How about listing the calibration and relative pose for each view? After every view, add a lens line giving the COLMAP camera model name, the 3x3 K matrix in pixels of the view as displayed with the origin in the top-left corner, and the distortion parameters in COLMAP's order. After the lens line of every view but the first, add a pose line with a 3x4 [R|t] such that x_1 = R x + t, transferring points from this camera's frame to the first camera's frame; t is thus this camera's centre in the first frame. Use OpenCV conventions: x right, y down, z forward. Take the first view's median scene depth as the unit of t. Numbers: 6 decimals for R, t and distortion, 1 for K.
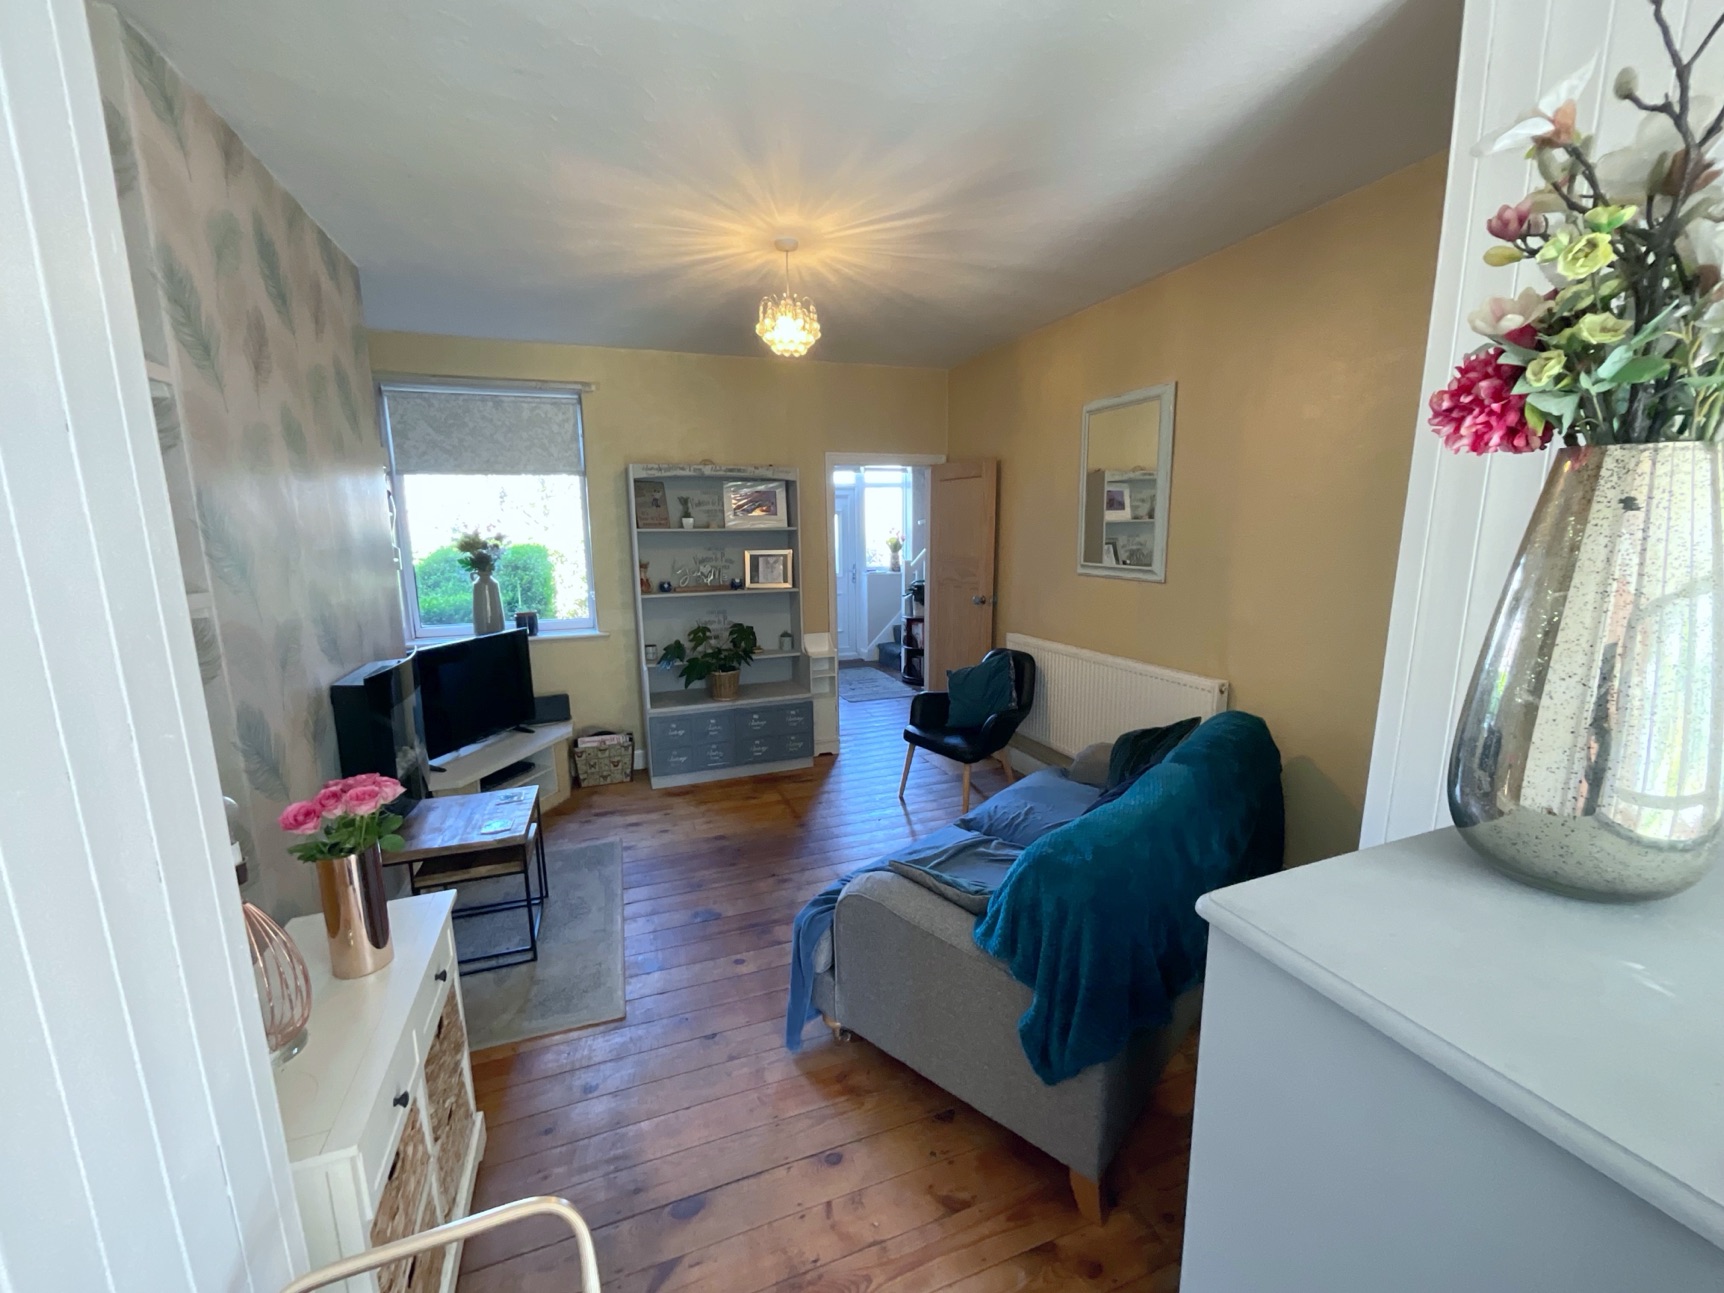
lens RADIAL K [[698.9, 0, 851.4], [0, 698.9, 654.1], [0, 0, 1]] dist [-0.000207, 0.002670]
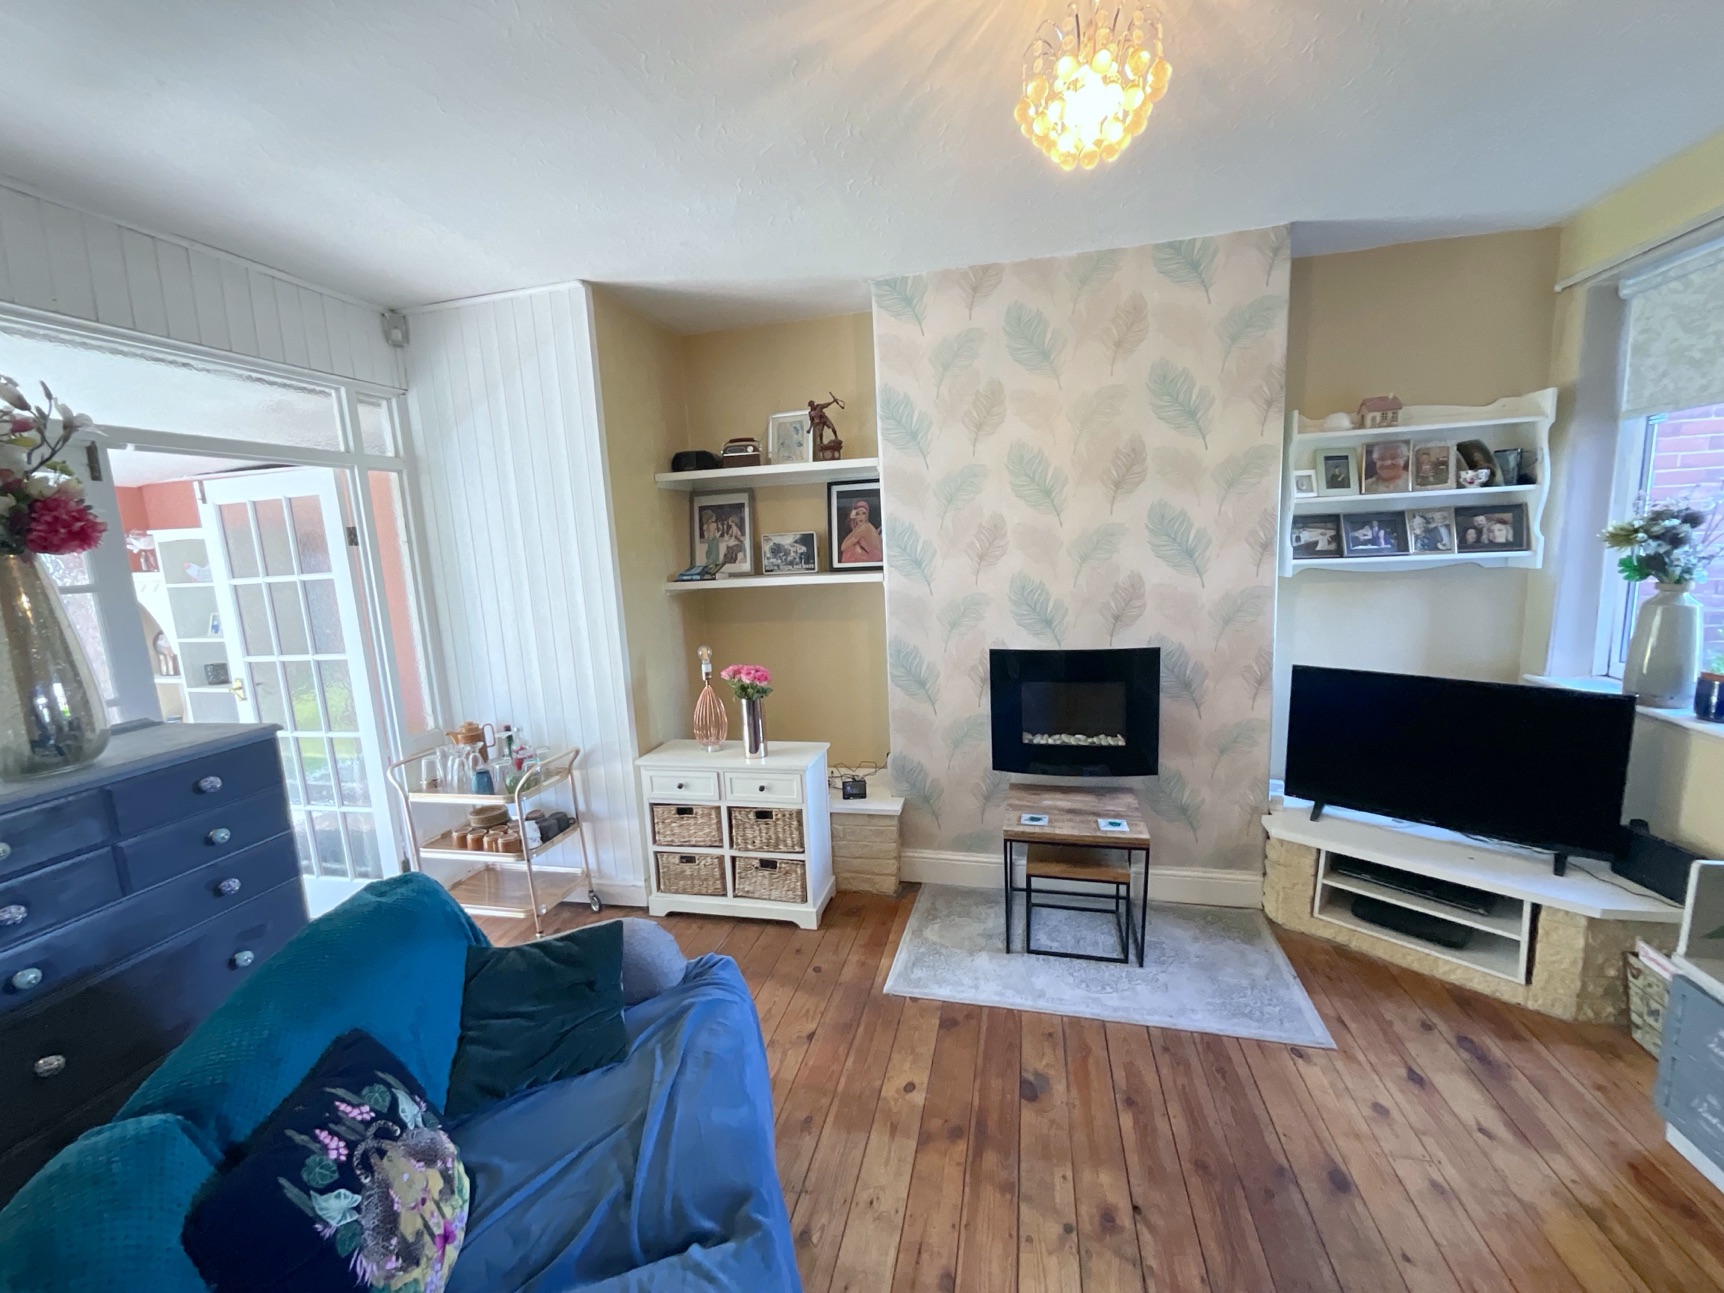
lens RADIAL K [[698.9, 0, 858.9], [0, 698.9, 642.7], [0, 0, 1]] dist [-0.000207, 0.002670]
pose [[-0.539232, 0.156466, -0.827494, 0.390911], [-0.107871, 0.961663, 0.252128, -0.205596], [0.835220, 0.225218, -0.501682, 1.094807]]
